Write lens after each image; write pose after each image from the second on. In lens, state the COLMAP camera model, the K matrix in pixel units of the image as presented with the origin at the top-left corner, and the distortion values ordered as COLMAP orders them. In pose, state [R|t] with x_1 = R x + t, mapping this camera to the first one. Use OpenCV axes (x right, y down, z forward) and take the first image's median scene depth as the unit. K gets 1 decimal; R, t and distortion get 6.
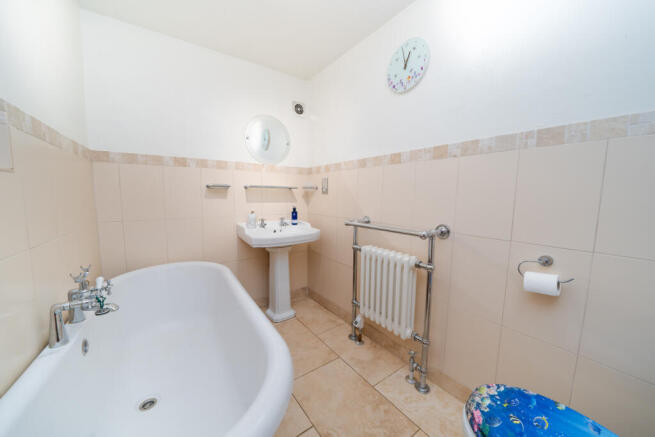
lens RADIAL K [[235.3, 0, 327.6], [0, 235.3, 219.1], [0, 0, 1]] dist [-0.008794, -0.000909]
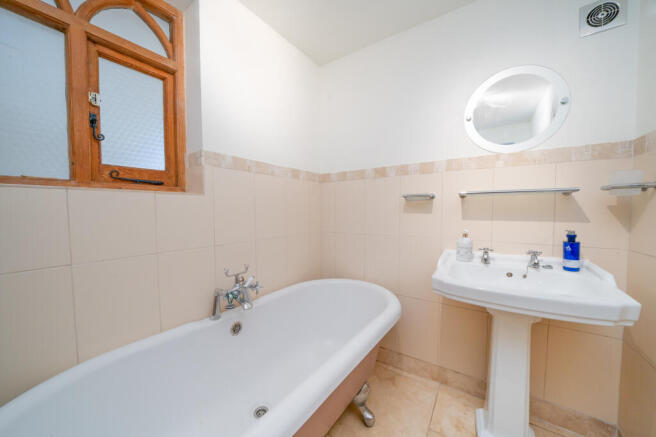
lens RADIAL K [[235.6, 0, 327.6], [0, 235.6, 219.5], [0, 0, 1]] dist [-0.008794, -0.000909]
pose [[0.333030, 0.025419, -0.942574, 0.146100], [-0.087105, 0.996191, -0.003911, -0.037324], [0.938884, 0.083406, 0.333976, 0.459142]]
